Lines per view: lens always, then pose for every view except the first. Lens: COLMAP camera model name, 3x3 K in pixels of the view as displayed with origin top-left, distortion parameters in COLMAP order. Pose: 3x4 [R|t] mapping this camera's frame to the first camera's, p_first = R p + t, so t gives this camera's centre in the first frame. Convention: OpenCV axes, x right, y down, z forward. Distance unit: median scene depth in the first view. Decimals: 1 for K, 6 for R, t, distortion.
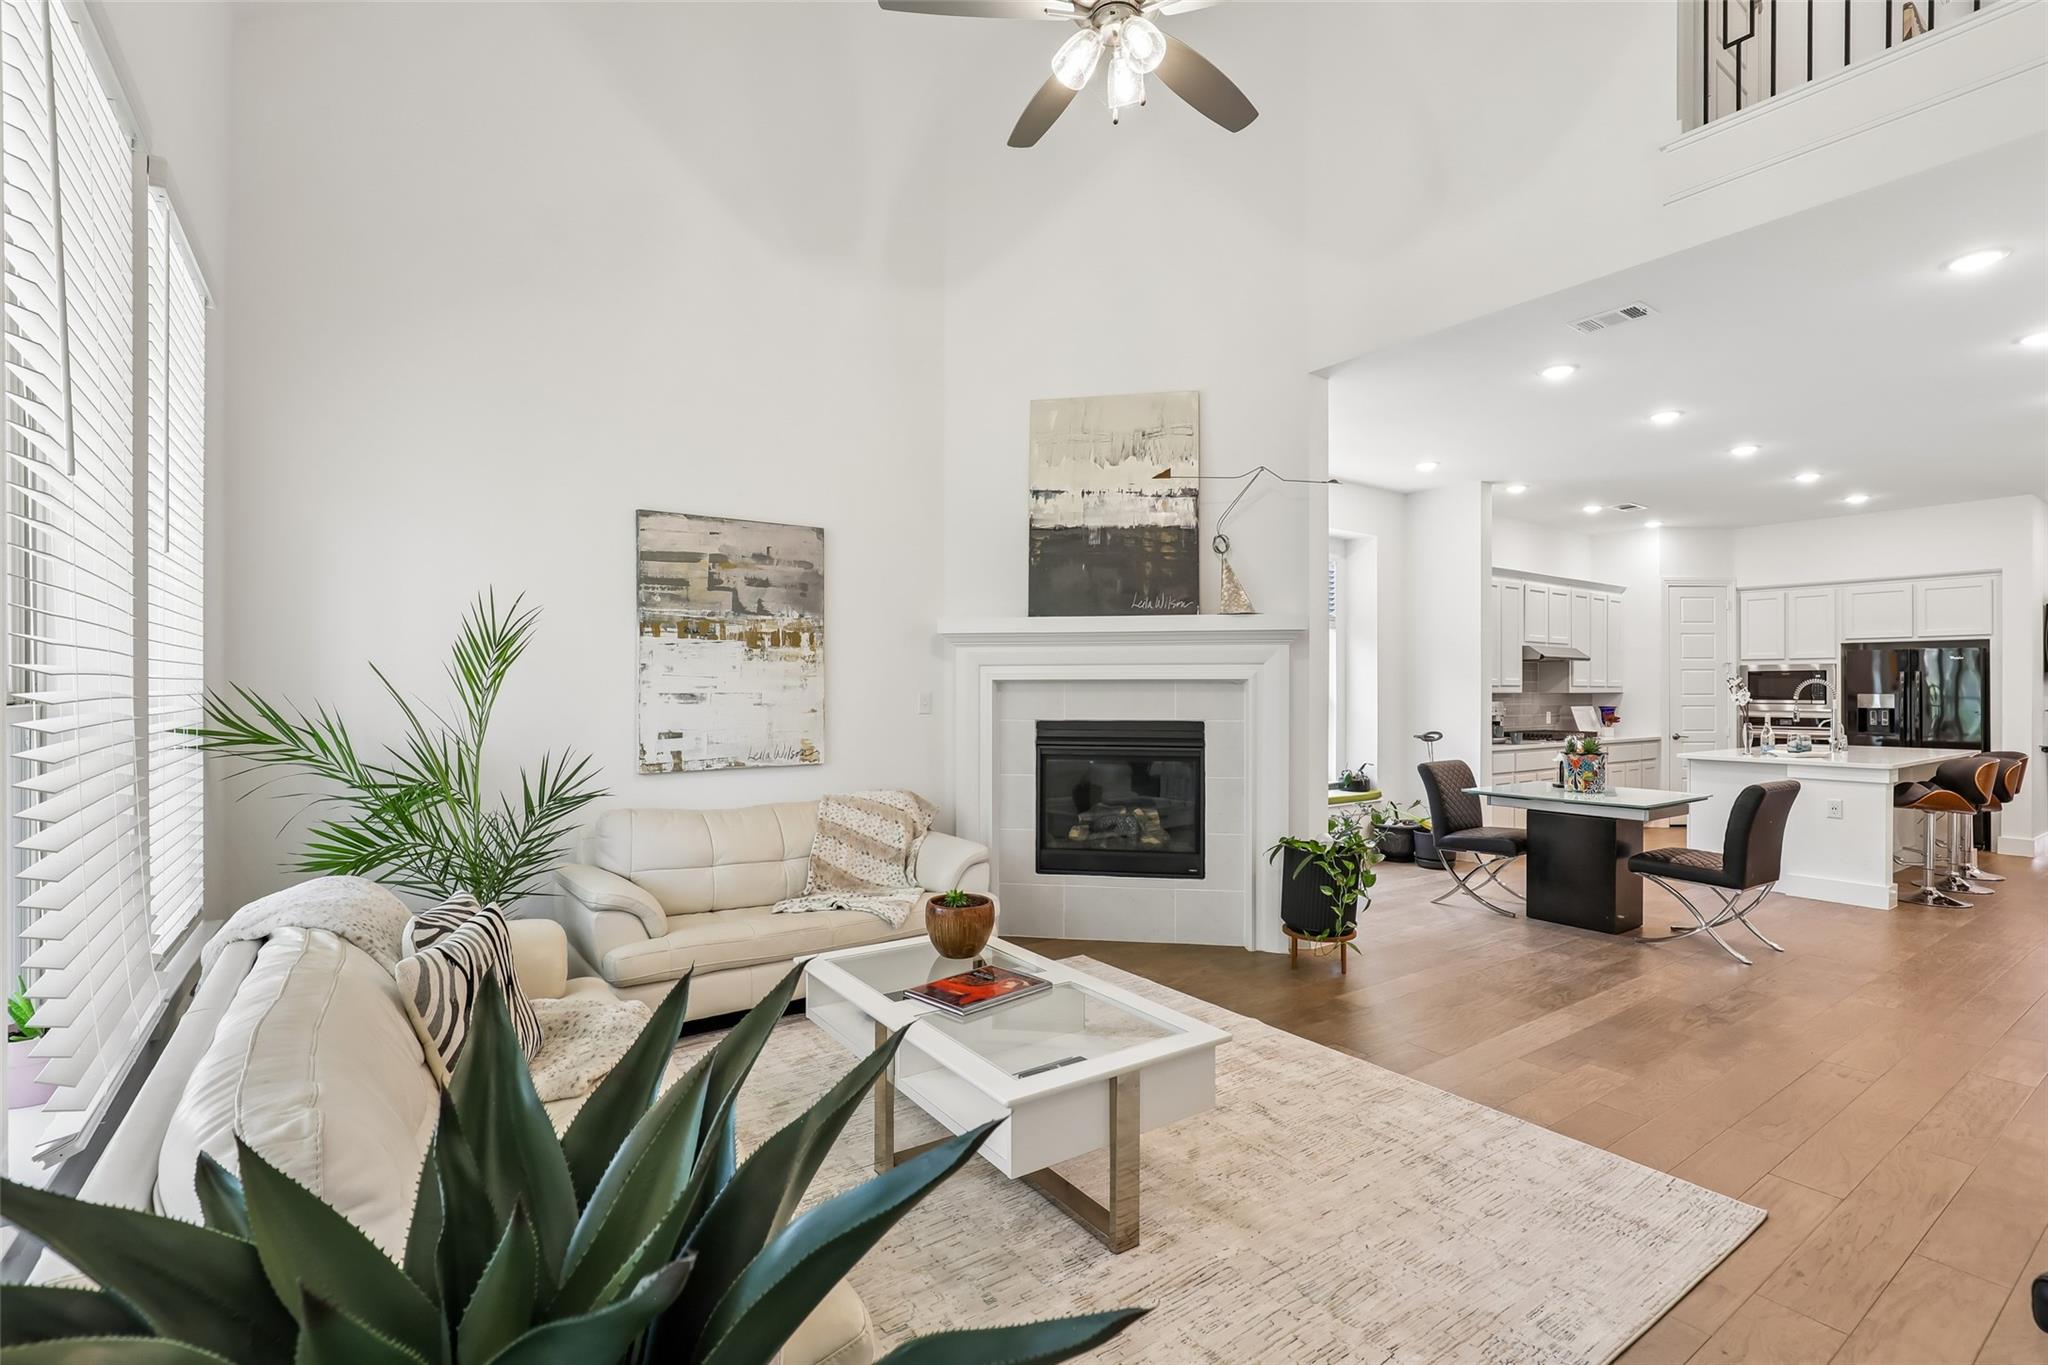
lens RADIAL K [[937.7, 0, 1024.0], [0, 937.7, 682.5], [0, 0, 1]] dist [-0.001997, -0.000361]
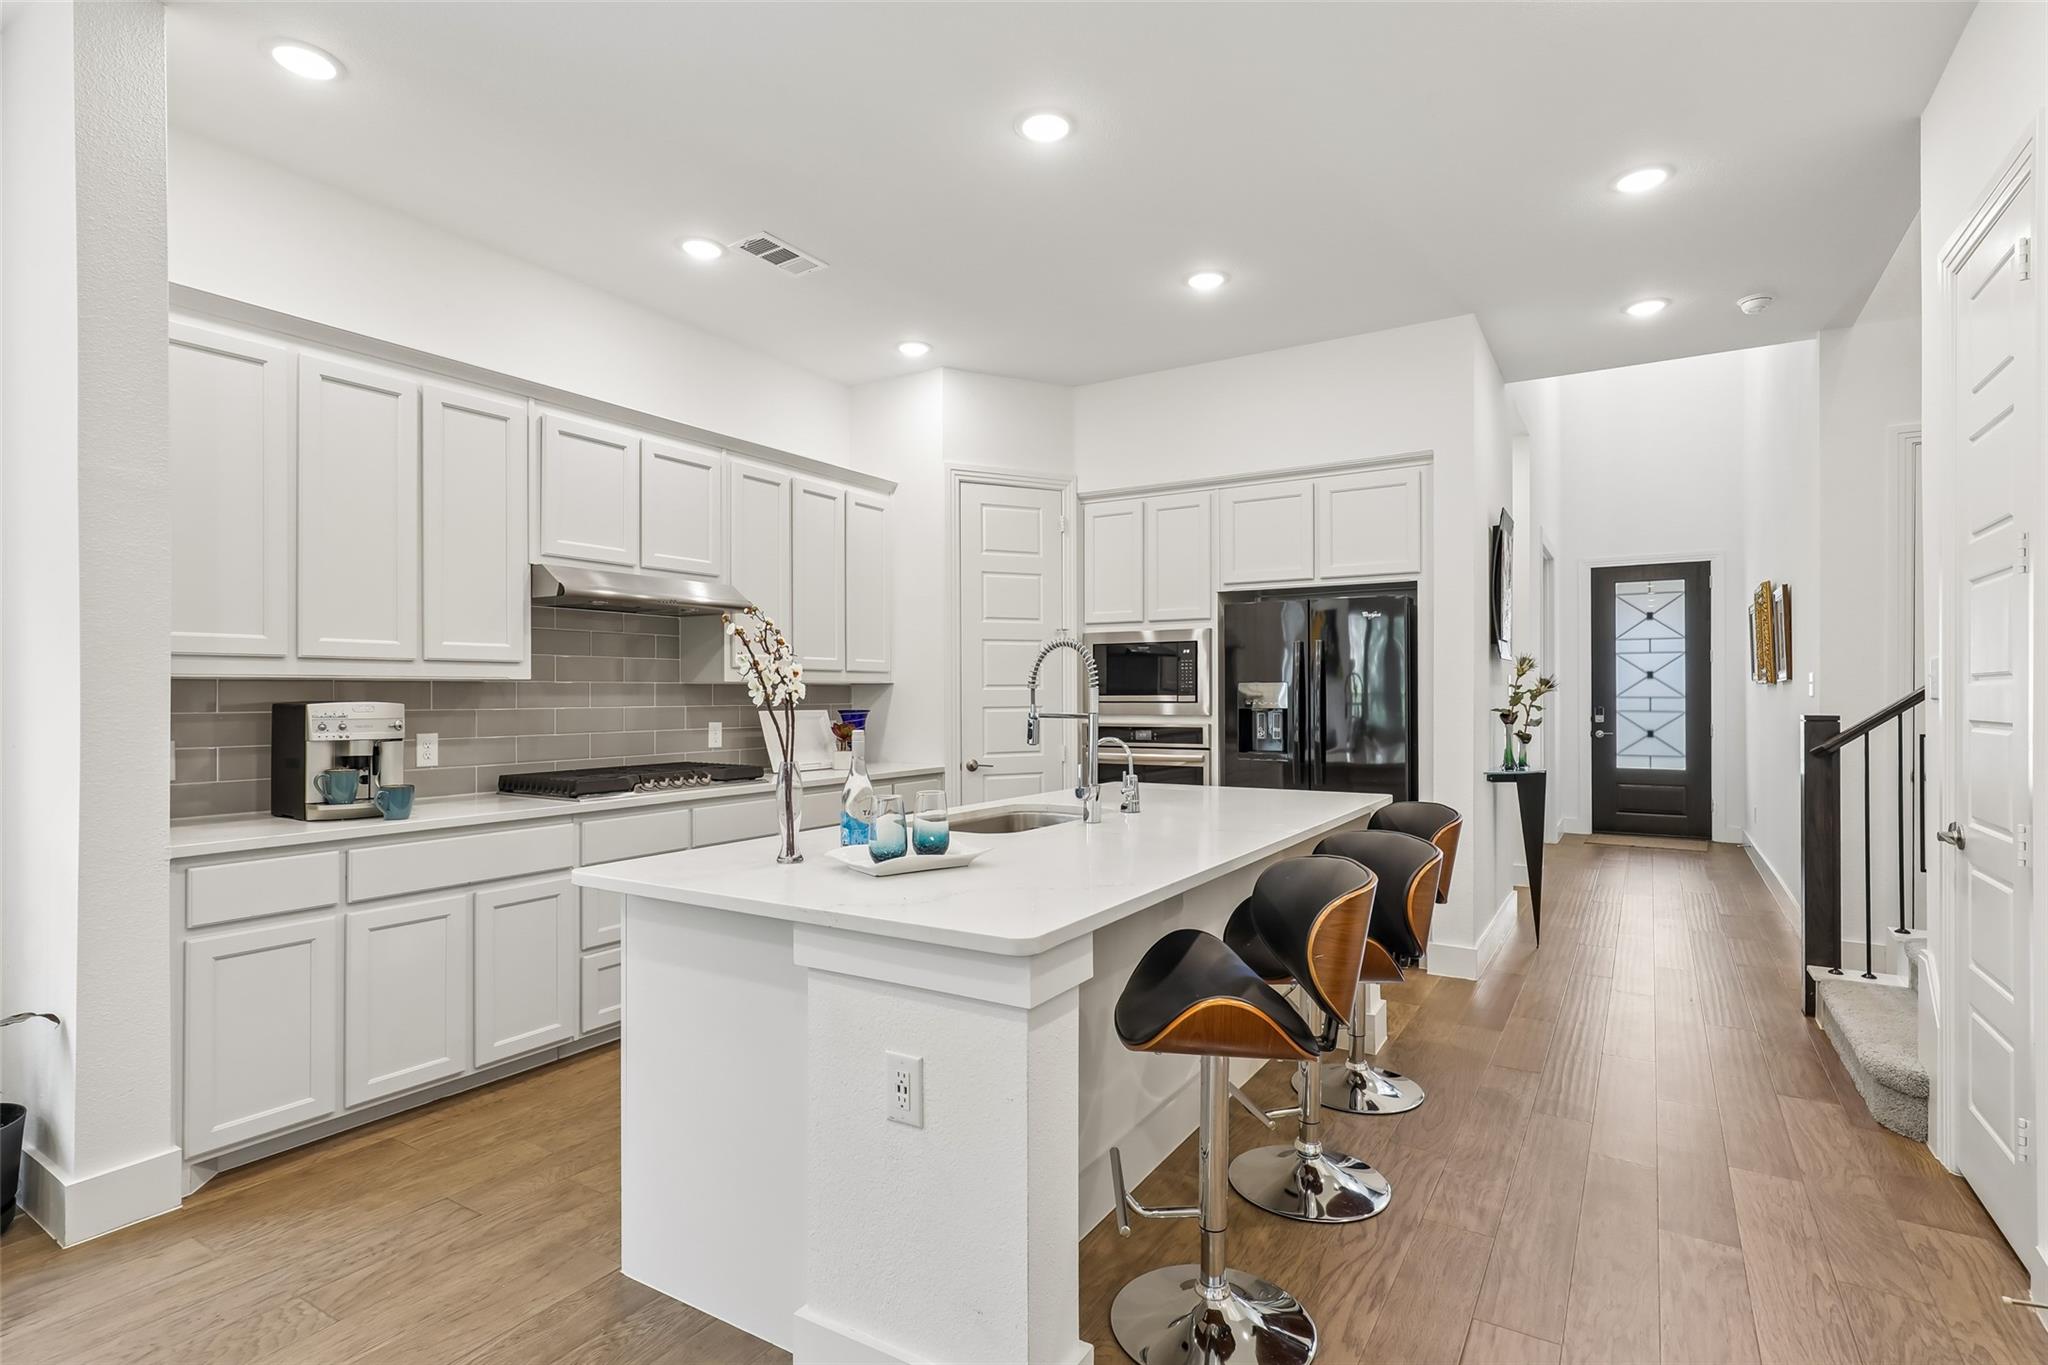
lens RADIAL K [[1017.8, 0, 1024.0], [0, 1017.8, 682.5], [0, 0, 1]] dist [-0.001867, -0.000204]
pose [[0.924970, -0.004214, 0.380016, 1.035414], [0.002843, 0.999987, 0.004169, 0.017542], [-0.380028, -0.002775, 0.924971, 0.935453]]
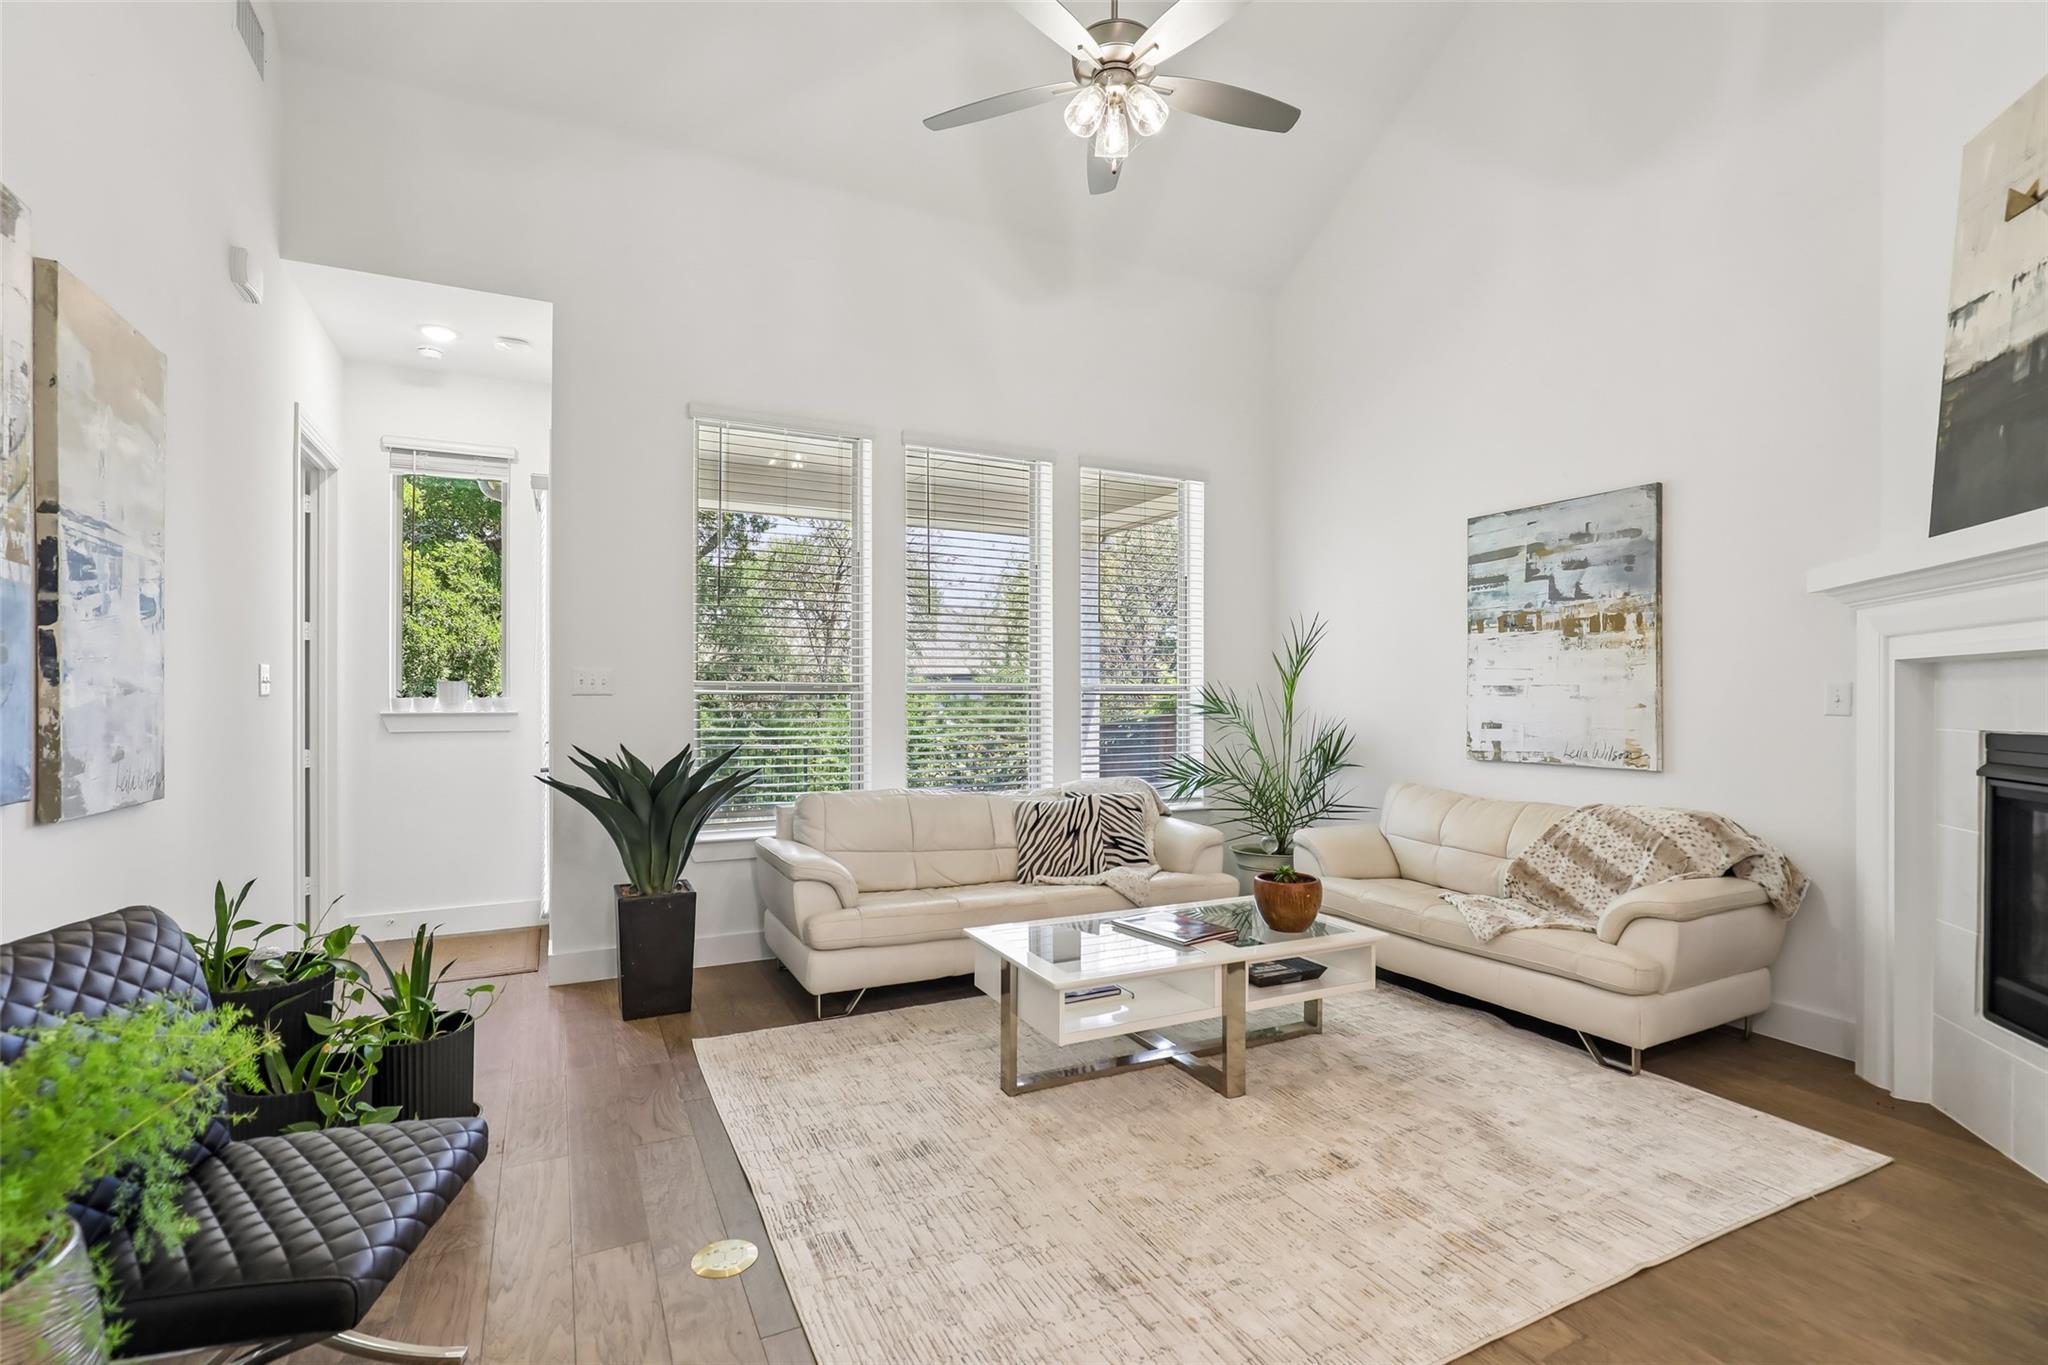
lens RADIAL K [[937.7, 0, 1024.0], [0, 937.7, 682.5], [0, 0, 1]] dist [-0.001997, -0.000361]
pose [[-0.148031, -0.016418, -0.988846, 0.688361], [-0.001468, 0.999865, -0.016382, 0.024106], [0.988982, -0.000974, -0.148035, 0.591460]]
